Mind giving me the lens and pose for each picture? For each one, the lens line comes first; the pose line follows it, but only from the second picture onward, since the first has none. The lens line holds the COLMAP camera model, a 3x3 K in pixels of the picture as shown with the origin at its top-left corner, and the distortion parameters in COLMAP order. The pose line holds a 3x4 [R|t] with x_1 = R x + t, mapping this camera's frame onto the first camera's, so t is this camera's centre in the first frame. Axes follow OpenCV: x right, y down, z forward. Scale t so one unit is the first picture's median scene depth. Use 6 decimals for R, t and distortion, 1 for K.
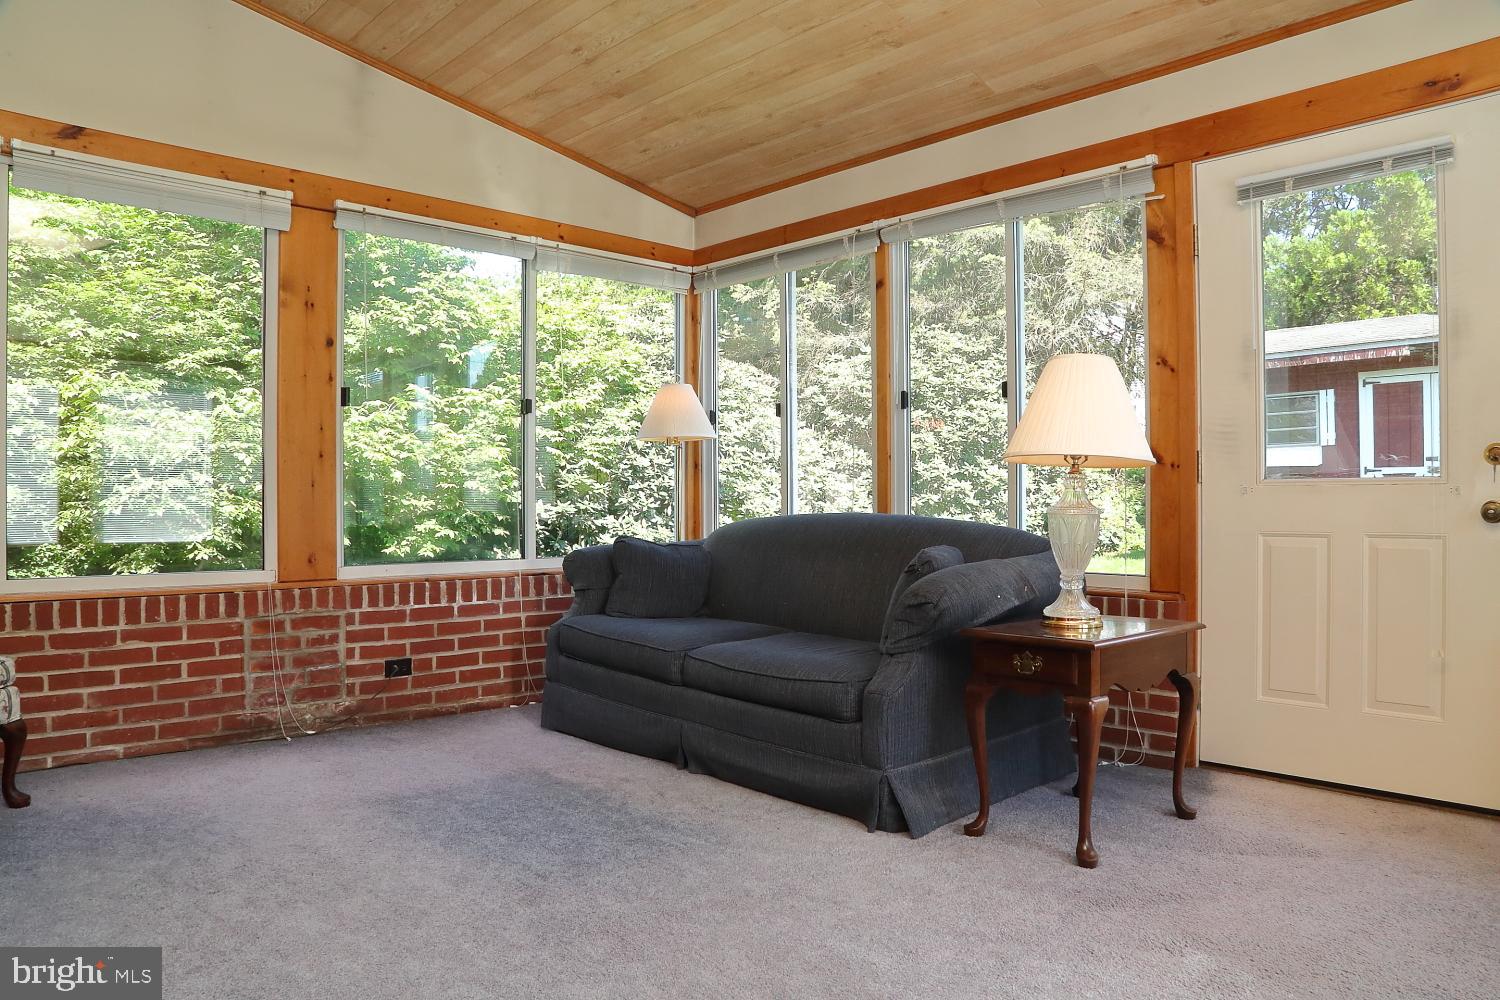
lens RADIAL K [[1101.7, 0, 765.5], [0, 1101.7, 494.8], [0, 0, 1]] dist [-0.003449, -0.000011]
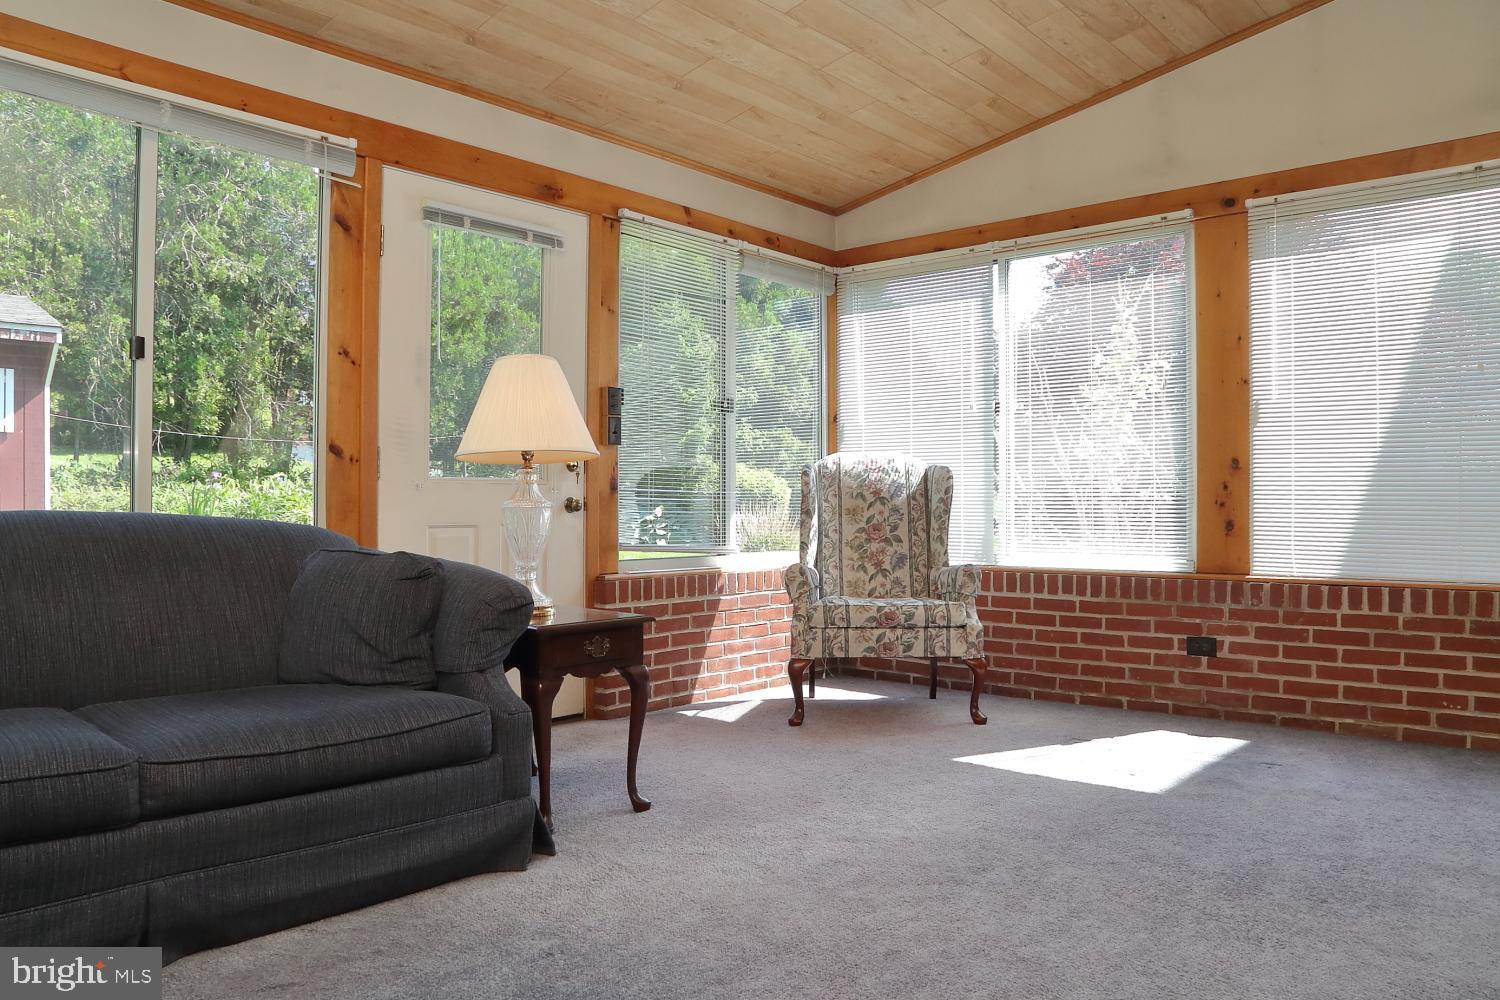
lens RADIAL K [[1101.7, 0, 765.5], [0, 1101.7, 494.8], [0, 0, 1]] dist [-0.003449, -0.000011]
pose [[-0.091856, 0.006248, 0.995753, -0.679161], [-0.001129, 0.999979, -0.006379, 0.011454], [-0.995772, -0.001710, -0.091847, 0.761110]]
